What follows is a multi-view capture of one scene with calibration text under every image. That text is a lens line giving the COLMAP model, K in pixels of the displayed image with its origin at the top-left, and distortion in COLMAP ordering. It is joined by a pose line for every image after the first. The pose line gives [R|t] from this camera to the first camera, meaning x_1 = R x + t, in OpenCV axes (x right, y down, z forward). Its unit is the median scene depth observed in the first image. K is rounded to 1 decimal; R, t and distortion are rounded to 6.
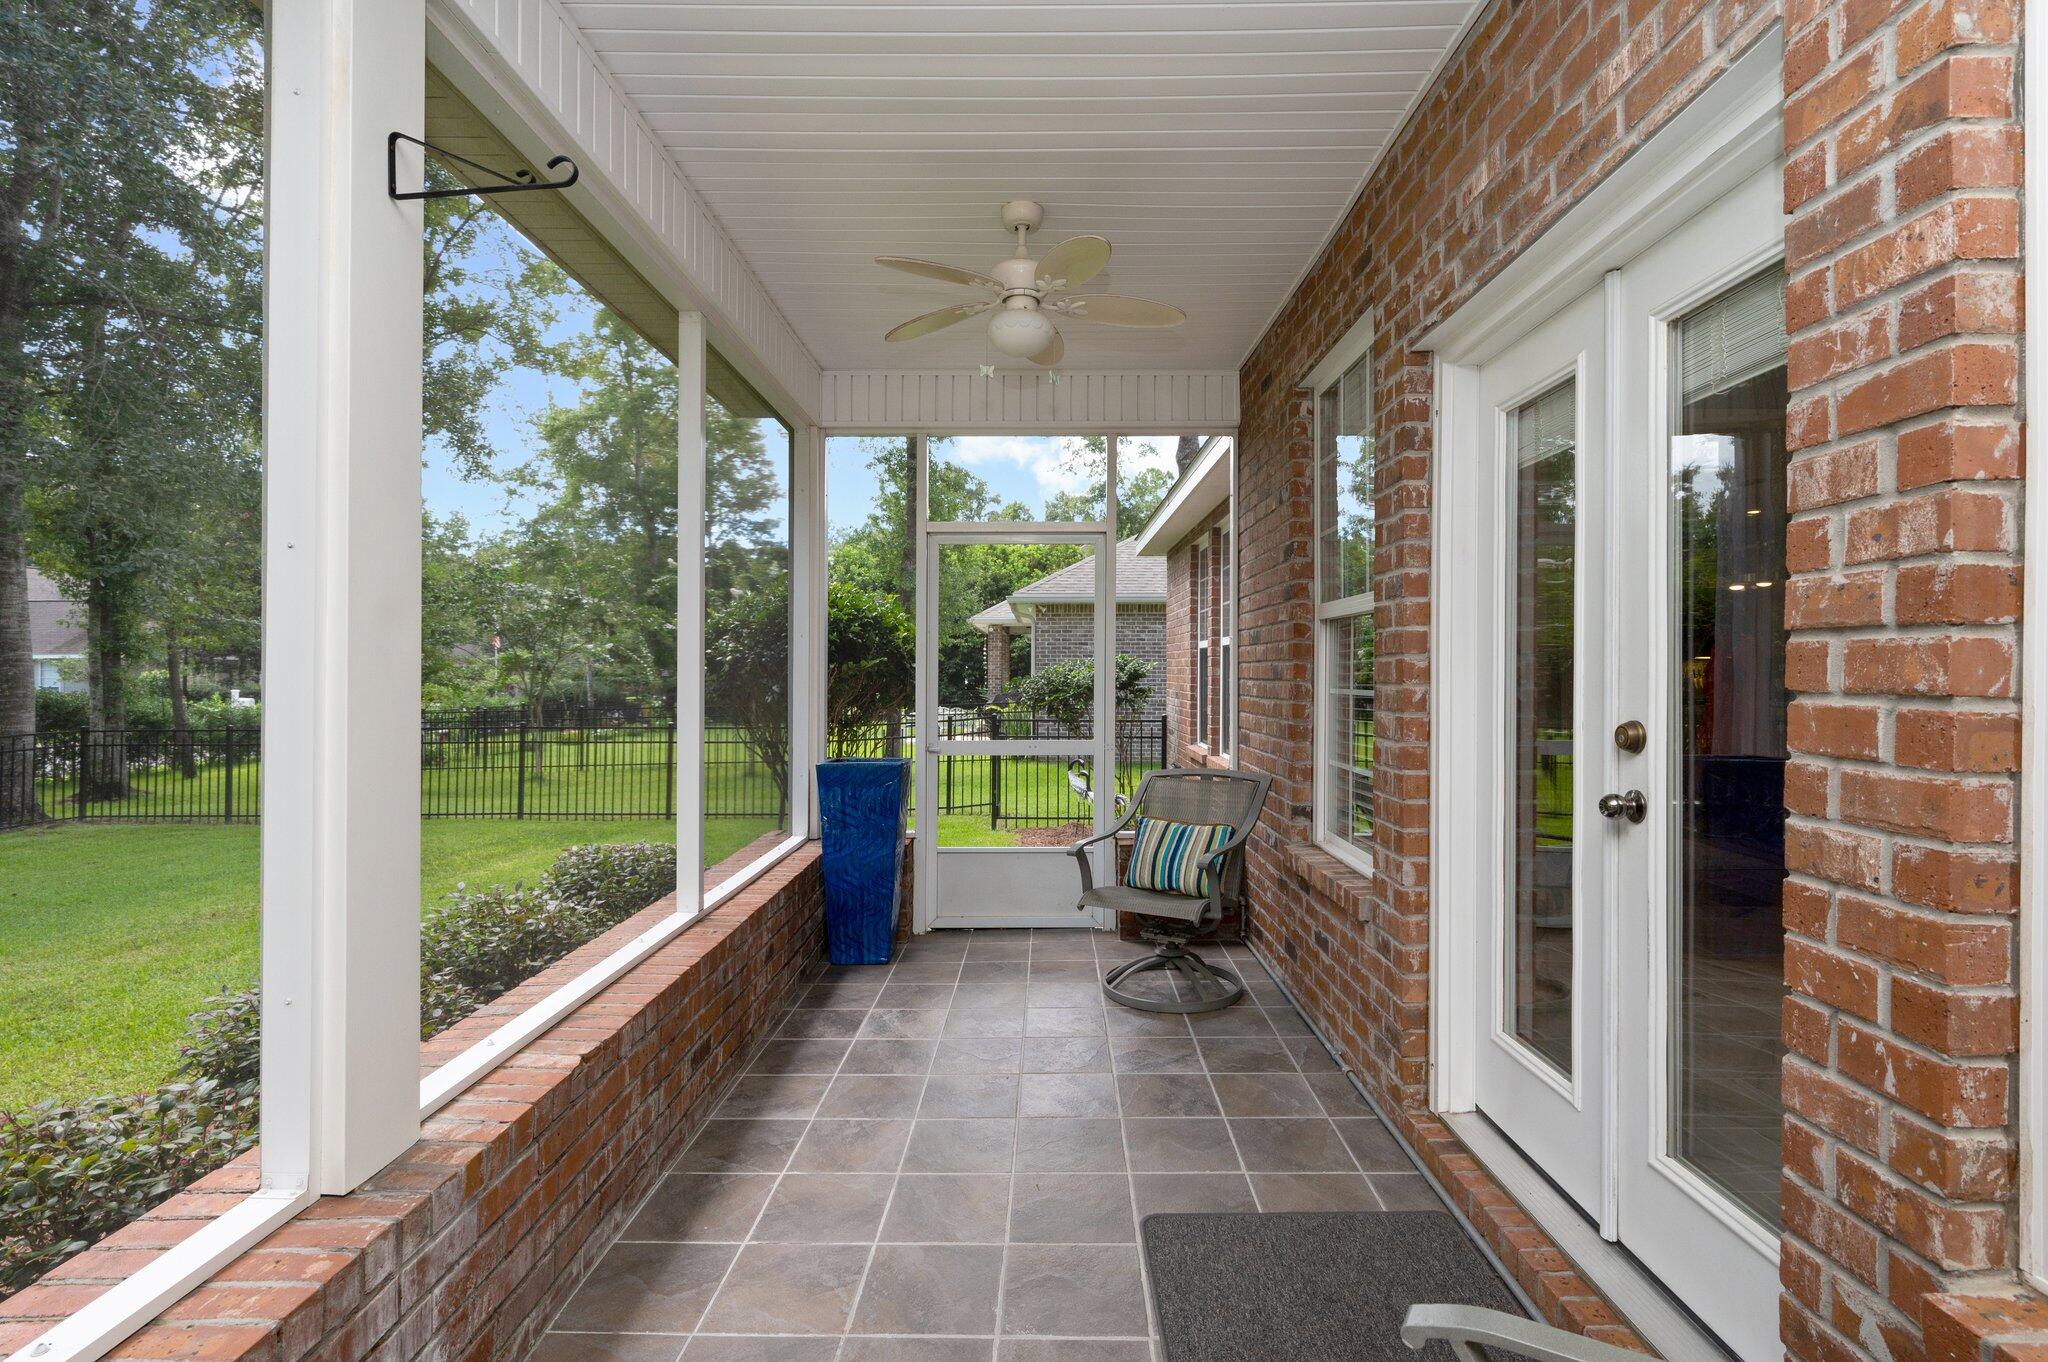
lens RADIAL K [[872.5, 0, 1026.8], [0, 872.5, 675.7], [0, 0, 1]] dist [0.000325, 0.000039]
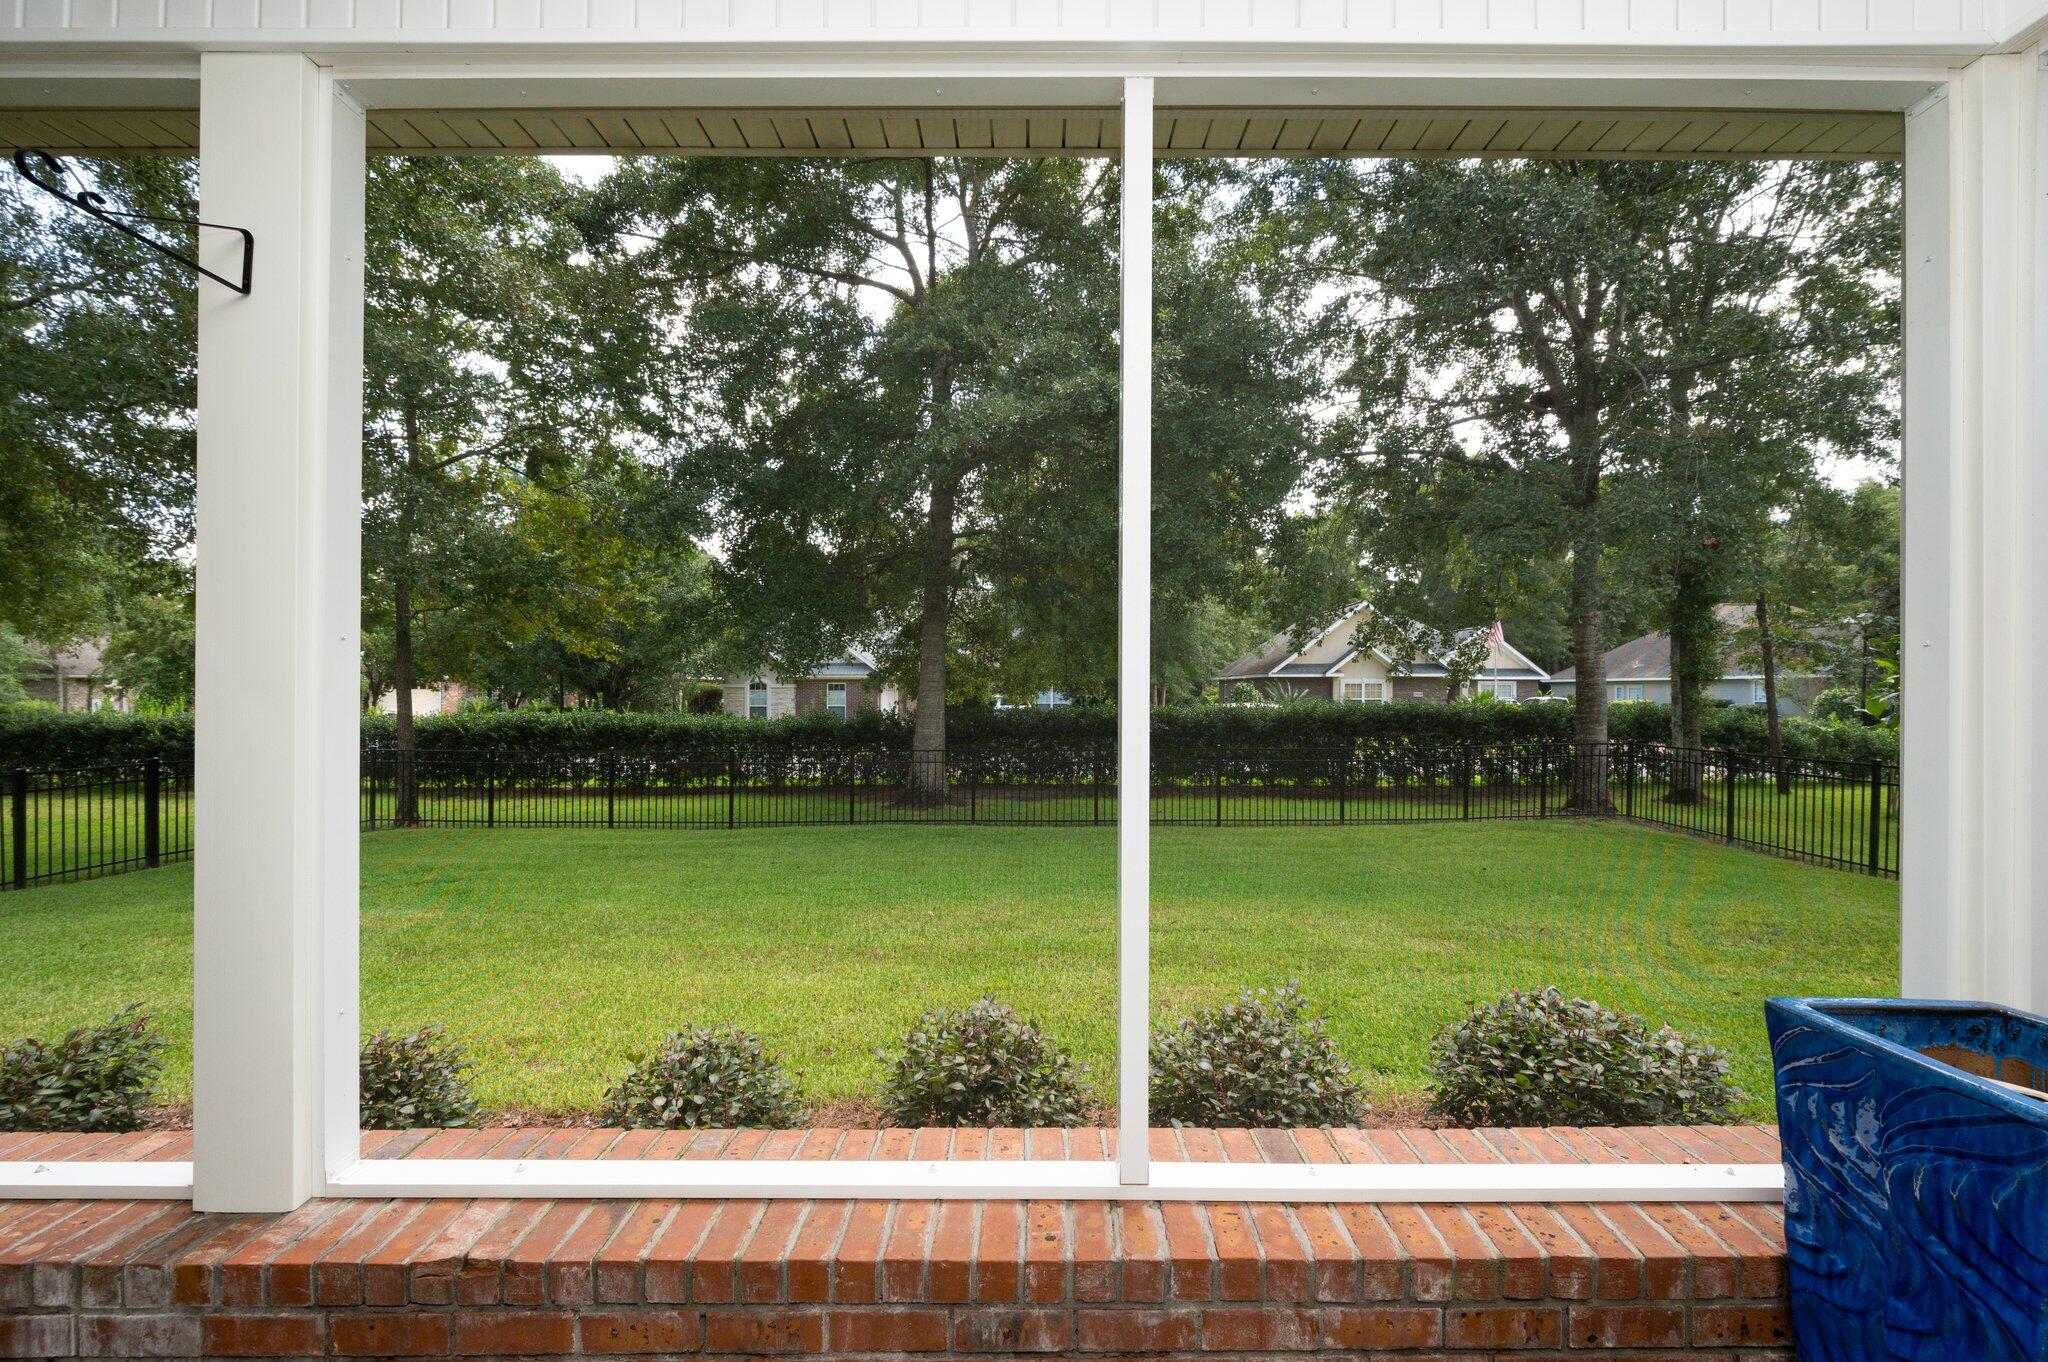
lens RADIAL K [[843.7, 0, 1028.9], [0, 843.7, 686.5], [0, 0, 1]] dist [0.001031, 0.000093]
pose [[0.004086, -0.005835, -0.999975, 0.130538], [0.001102, 0.999982, -0.005830, -0.023047], [0.999991, -0.001078, 0.004093, 0.967374]]
